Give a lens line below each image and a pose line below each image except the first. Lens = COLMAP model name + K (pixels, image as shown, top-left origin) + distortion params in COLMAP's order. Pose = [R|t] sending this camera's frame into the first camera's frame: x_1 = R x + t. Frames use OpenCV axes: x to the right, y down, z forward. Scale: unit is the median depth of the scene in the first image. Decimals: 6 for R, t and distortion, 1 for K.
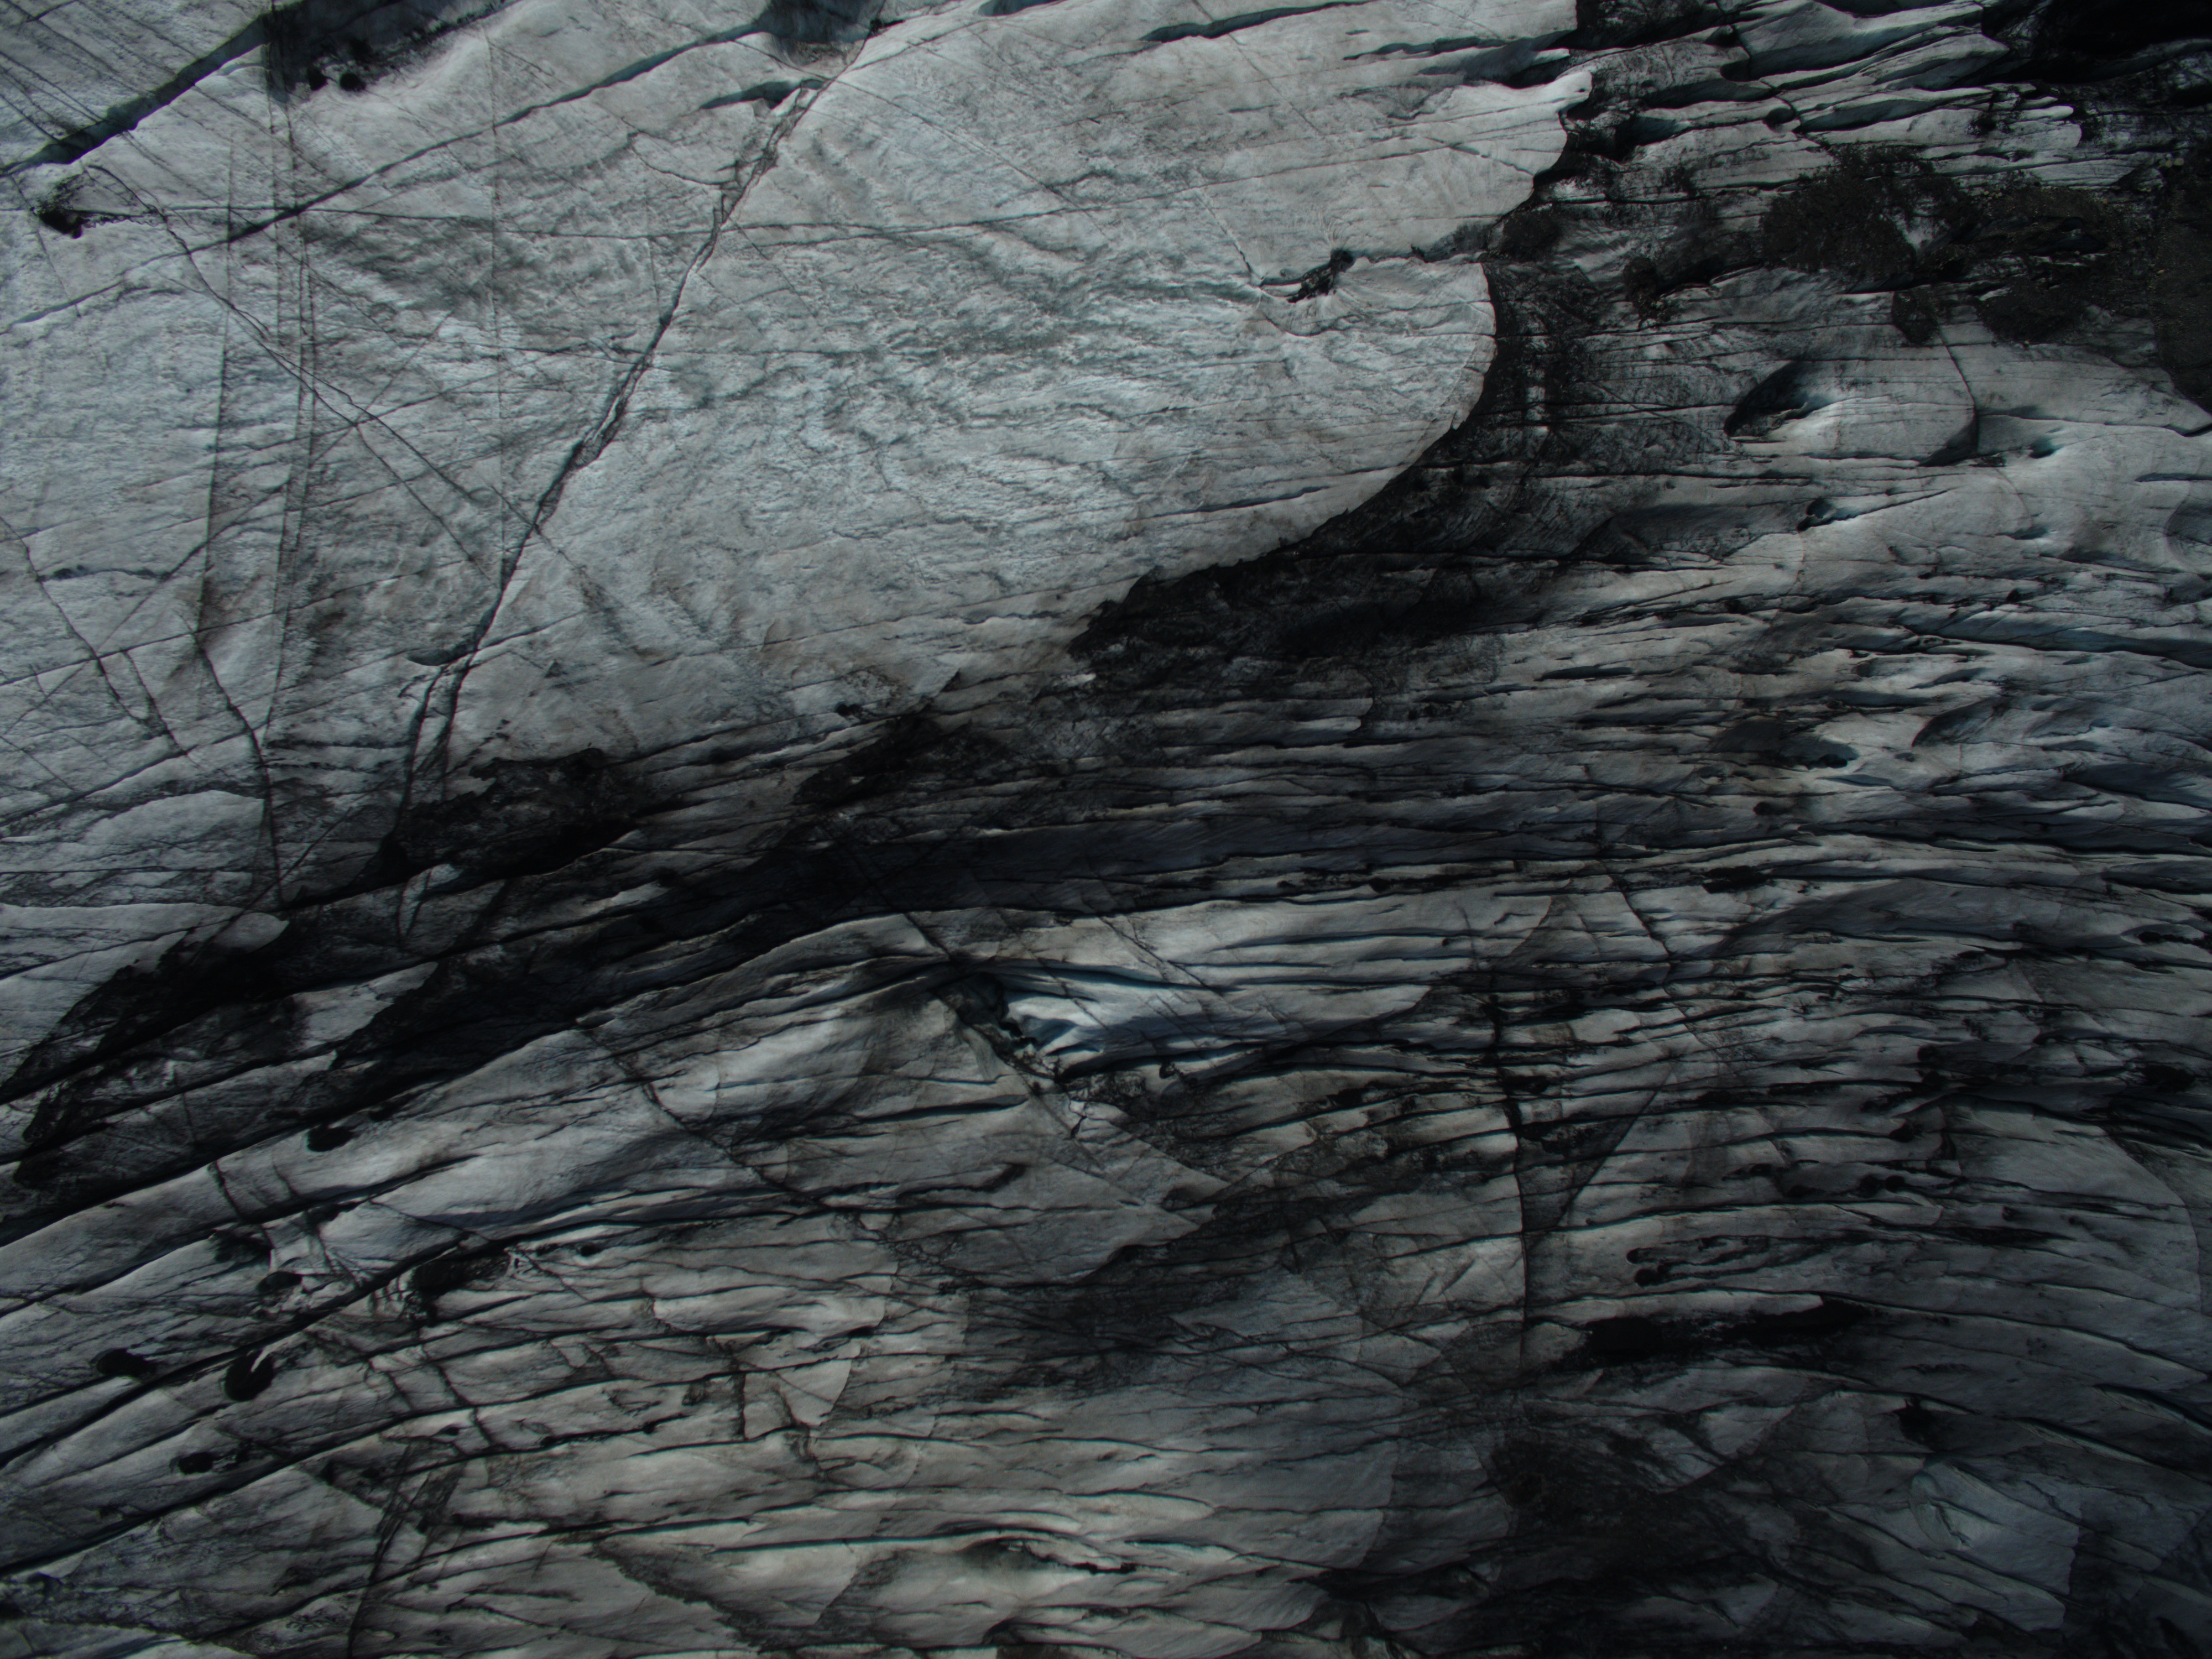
lens RADIAL K [[1304.1, 0, 1109.6], [0, 1304.1, 825.0], [0, 0, 1]] dist [-0.113797, 0.089247]
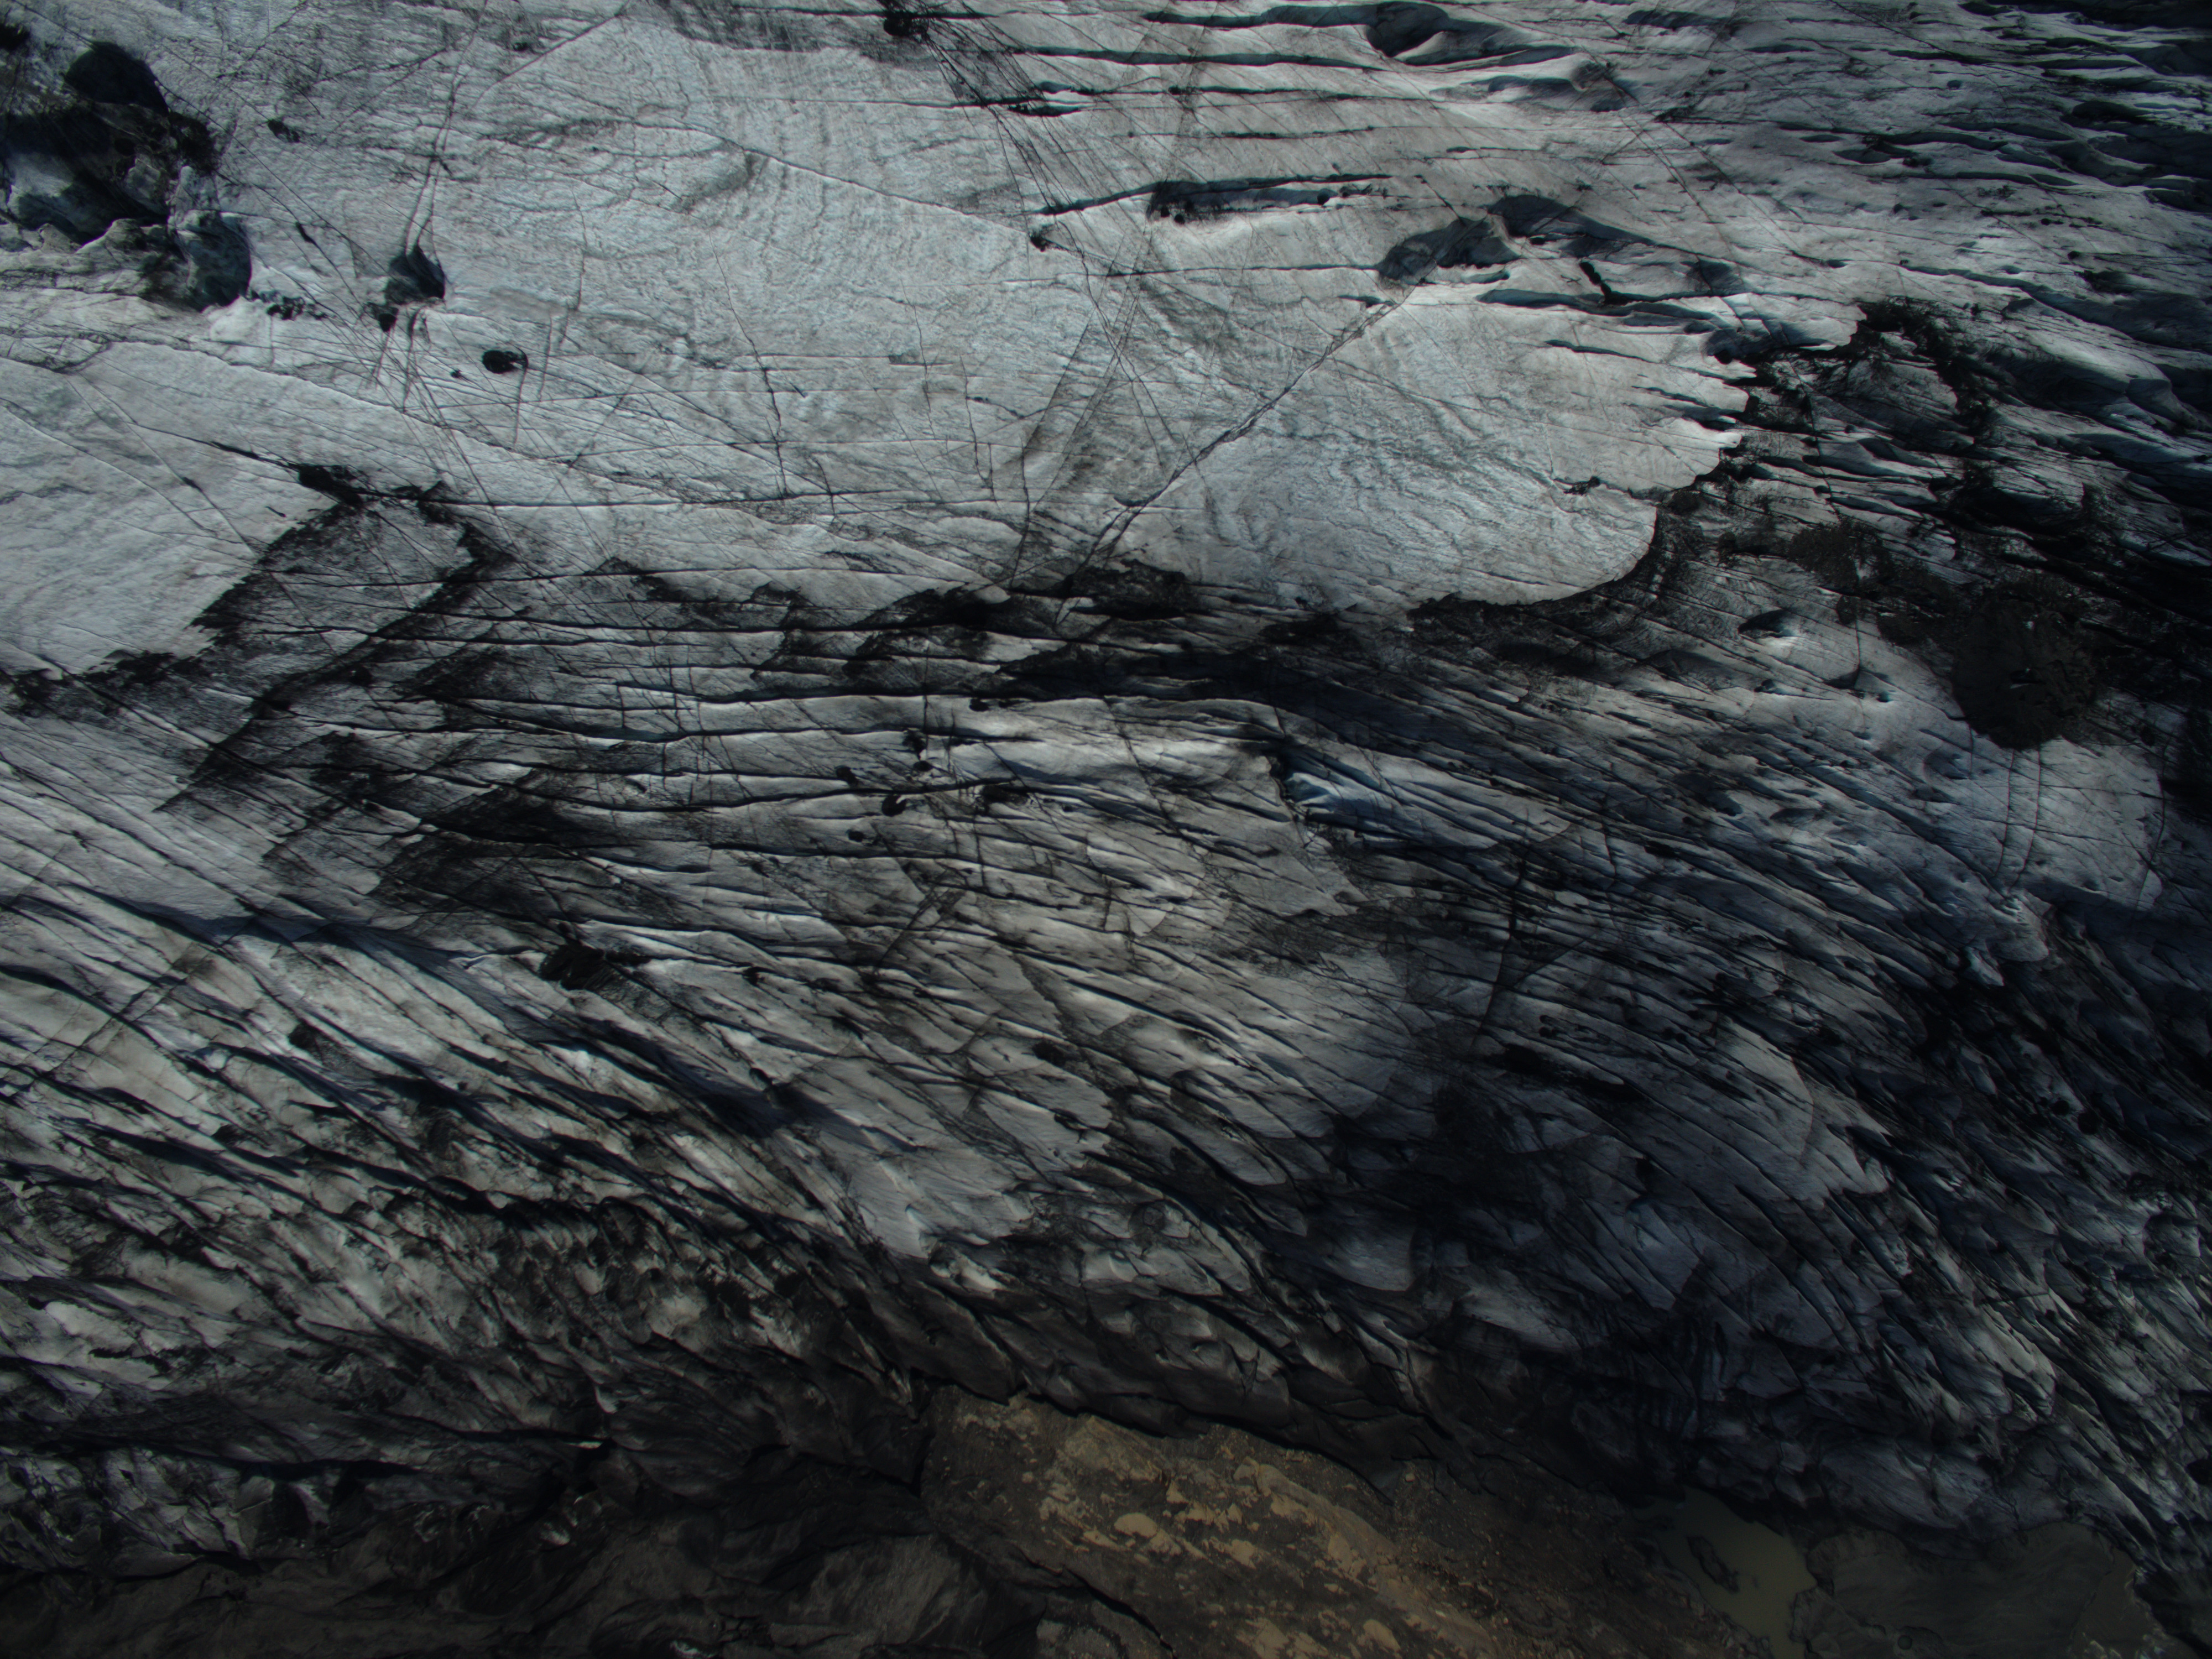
lens RADIAL K [[1324.8, 0, 1106.0], [0, 1324.8, 829.5], [0, 0, 1]] dist [-0.118554, 0.106540]
pose [[0.934337, 0.353526, 0.045102, -0.421402], [-0.354672, 0.934769, 0.020355, 0.291974], [-0.034964, -0.035015, 0.998775, -1.001930]]
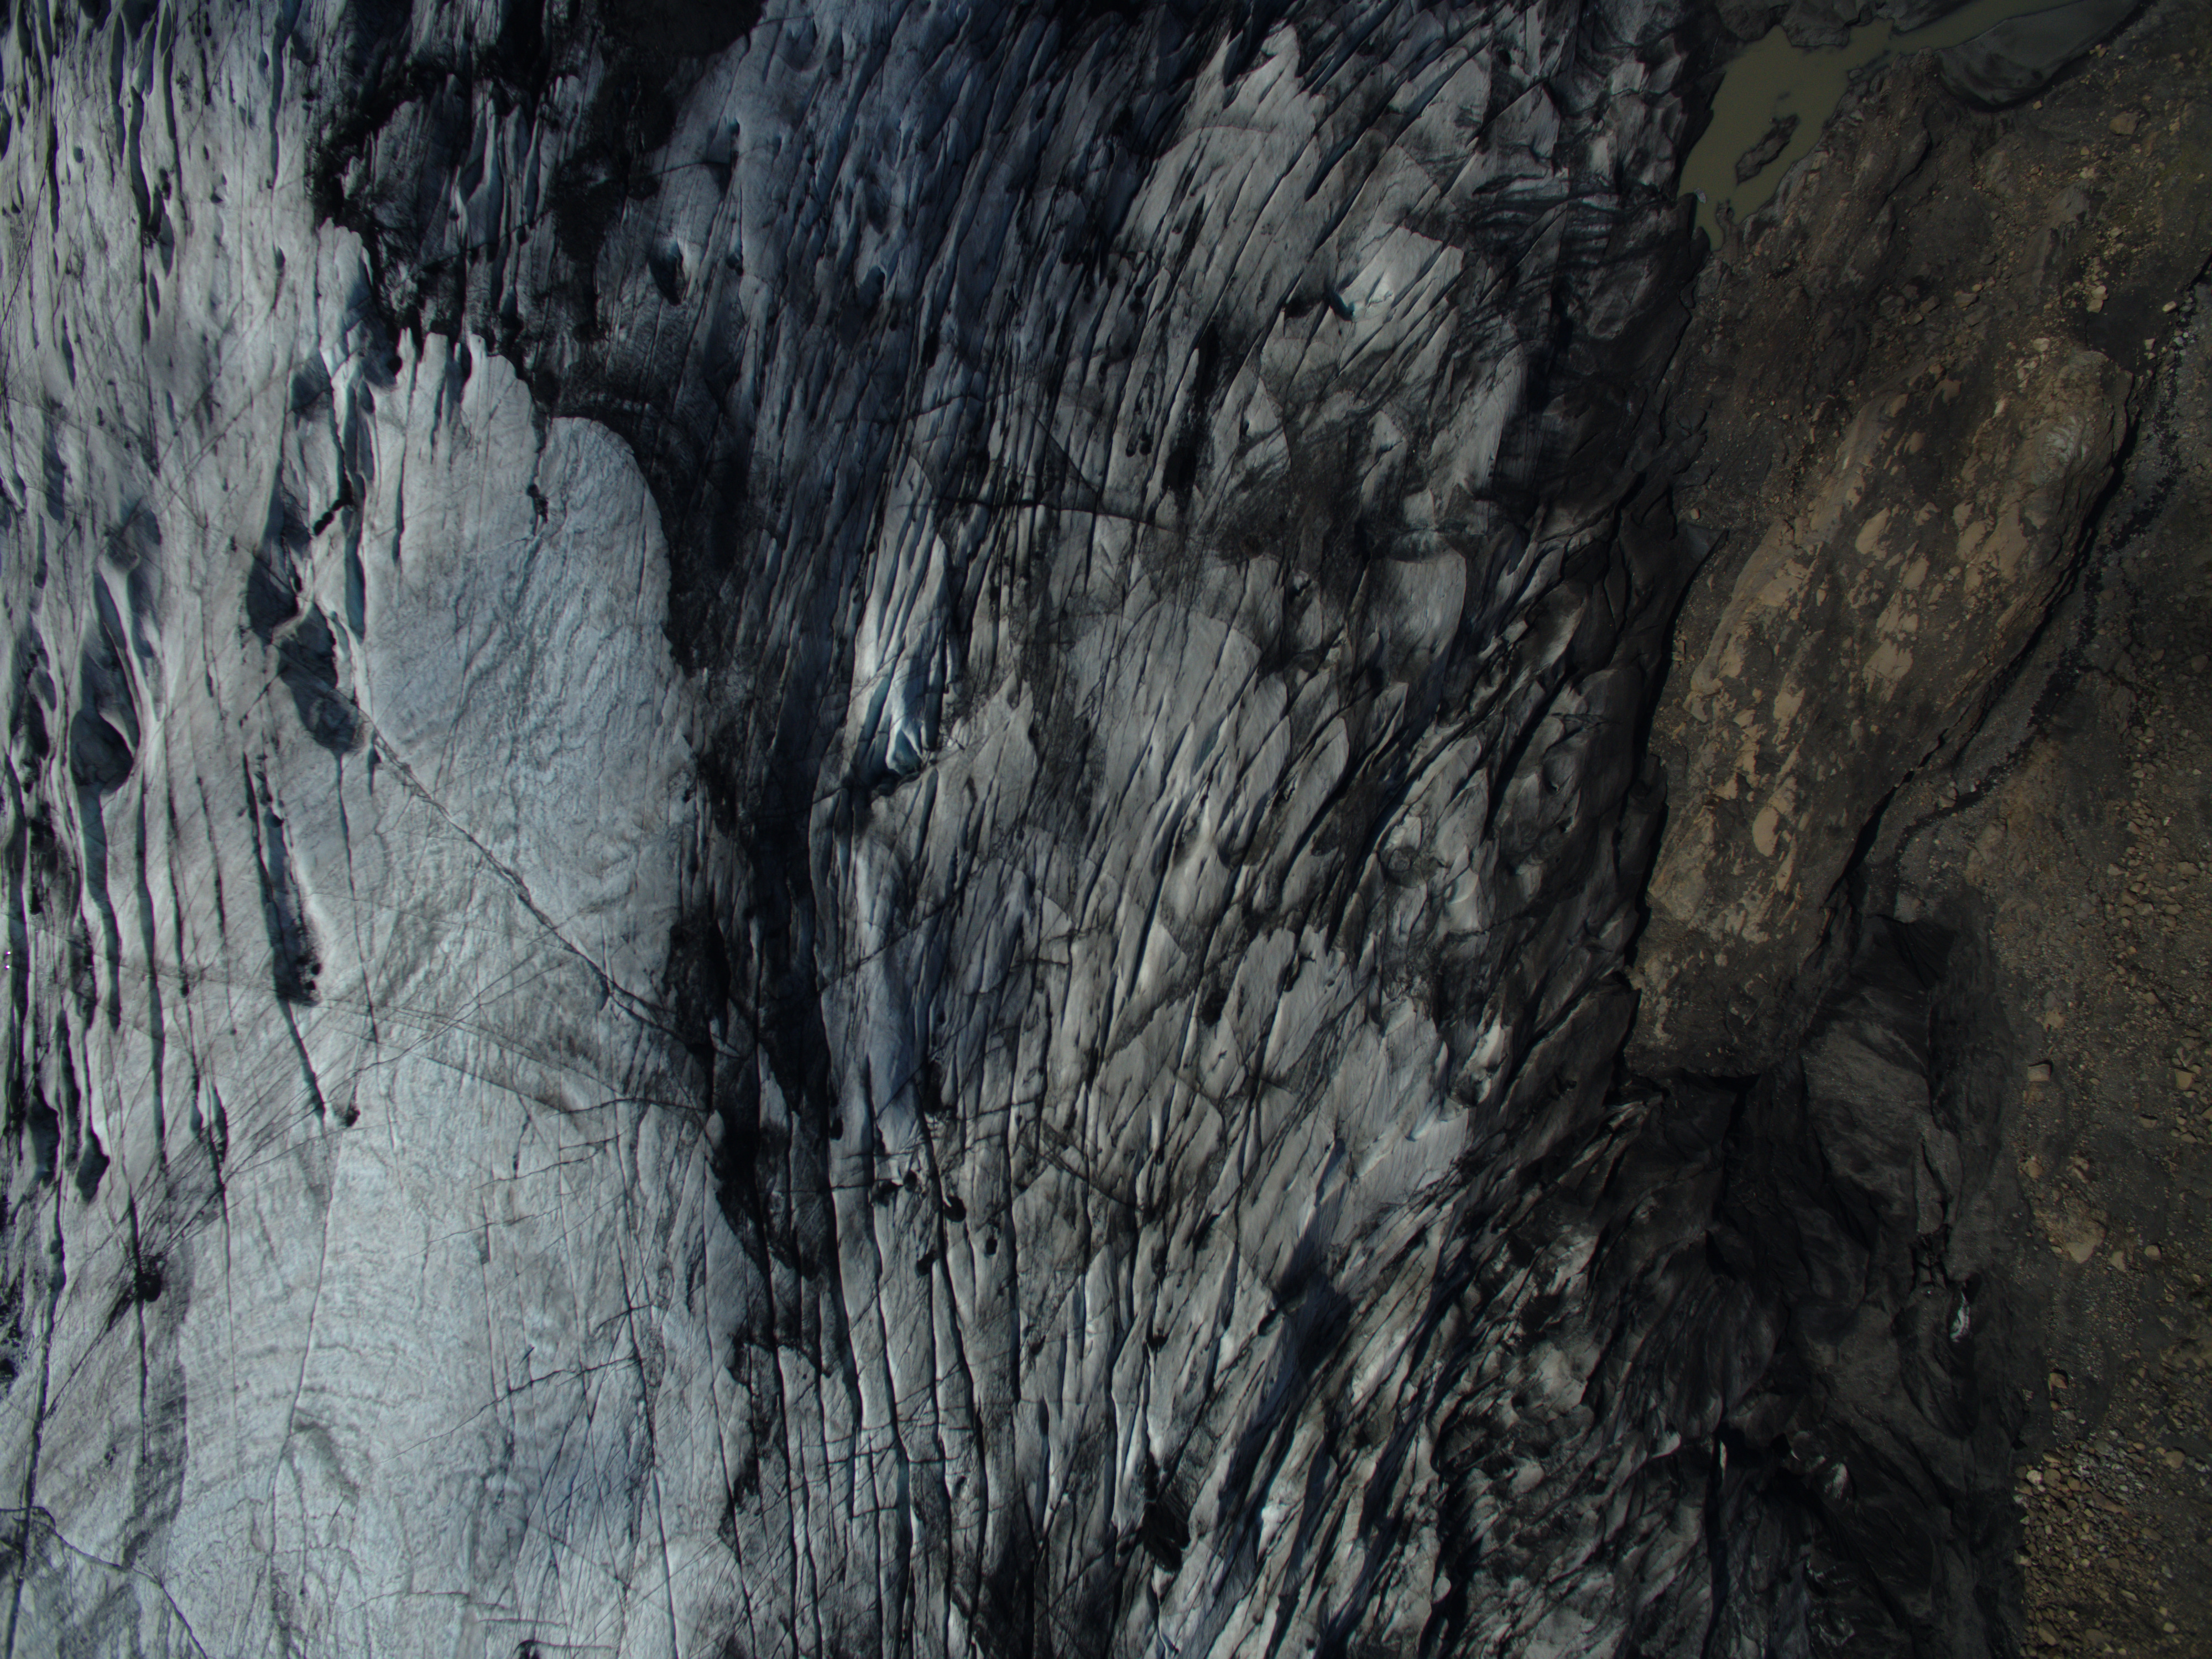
lens RADIAL K [[1332.1, 0, 1113.9], [0, 1332.1, 824.4], [0, 0, 1]] dist [-0.117552, 0.103863]
pose [[0.246276, -0.969158, -0.008990, -0.064588], [0.968178, 0.246432, -0.043620, 0.566193], [0.044491, 0.002039, 0.999008, -0.836939]]
